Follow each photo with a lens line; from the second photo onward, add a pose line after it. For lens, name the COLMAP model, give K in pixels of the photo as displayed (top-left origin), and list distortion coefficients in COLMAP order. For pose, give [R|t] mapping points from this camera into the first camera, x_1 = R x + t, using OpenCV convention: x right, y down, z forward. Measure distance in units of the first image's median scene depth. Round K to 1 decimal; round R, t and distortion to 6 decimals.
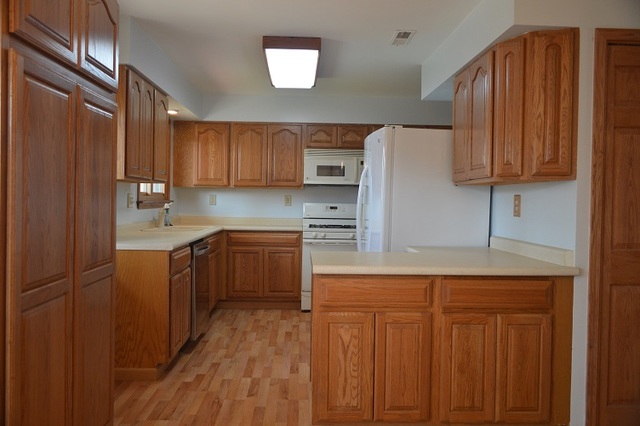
lens RADIAL K [[506.3, 0, 320.6], [0, 506.3, 212.1], [0, 0, 1]] dist [-0.015992, 0.007514]
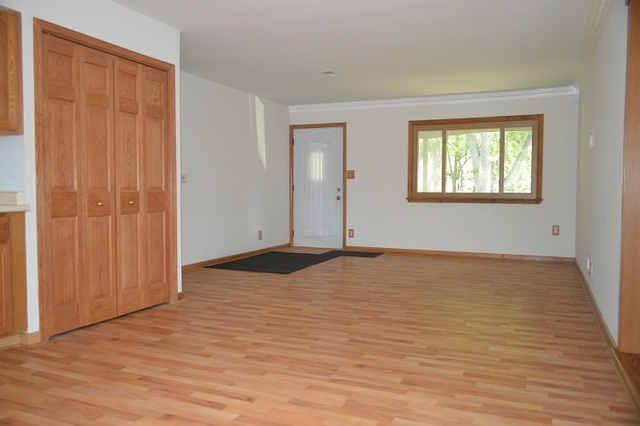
lens RADIAL K [[506.3, 0, 322.6], [0, 506.3, 210.3], [0, 0, 1]] dist [-0.015992, 0.007514]
pose [[0.429423, -0.051494, 0.901634, -0.313020], [0.024936, 0.998669, 0.045159, 0.085397], [-0.902759, 0.003091, 0.430135, -0.211002]]
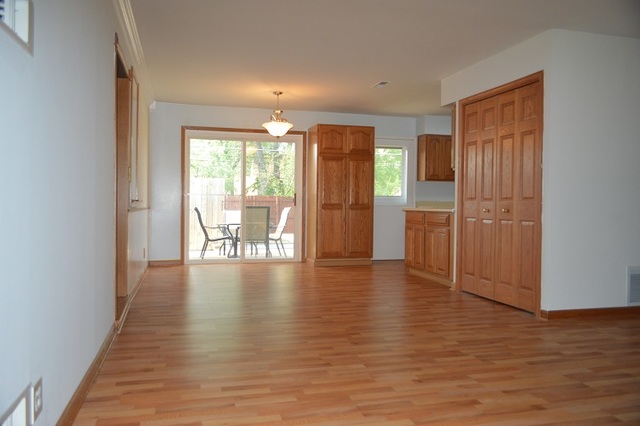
lens RADIAL K [[506.3, 0, 320.9], [0, 506.3, 213.4], [0, 0, 1]] dist [-0.015992, 0.007514]
pose [[0.234708, 0.007620, -0.972036, 2.545106], [-0.027223, 0.999629, 0.001263, 0.144022], [0.971685, 0.026165, 0.234828, -0.099444]]
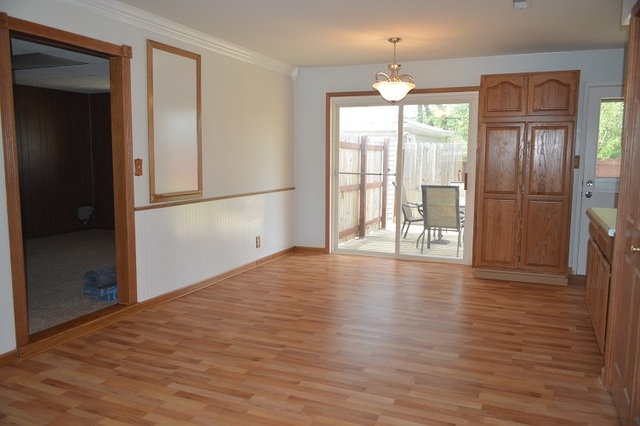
lens RADIAL K [[506.3, 0, 321.9], [0, 506.3, 213.5], [0, 0, 1]] dist [-0.015992, 0.007514]
pose [[-0.420892, 0.088590, -0.902774, 1.812140], [-0.034462, 0.992940, 0.113505, -0.032069], [0.906456, 0.078885, -0.414868, 0.872350]]
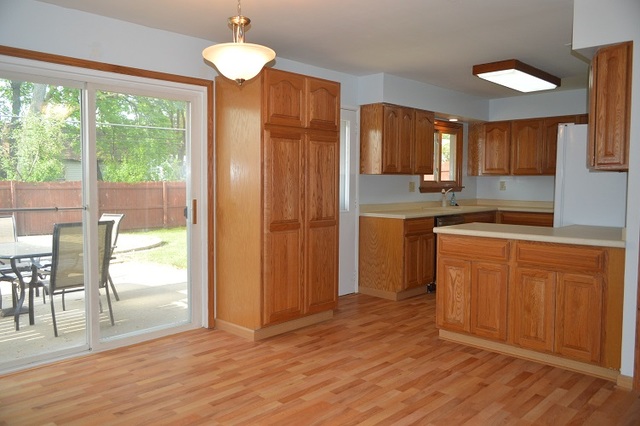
lens RADIAL K [[506.3, 0, 320.3], [0, 506.3, 212.6], [0, 0, 1]] dist [-0.015992, 0.007514]
pose [[0.693765, 0.031332, -0.719520, 0.866174], [-0.009816, 0.999372, 0.034054, 0.007491], [0.720135, -0.016563, 0.693637, -0.362533]]
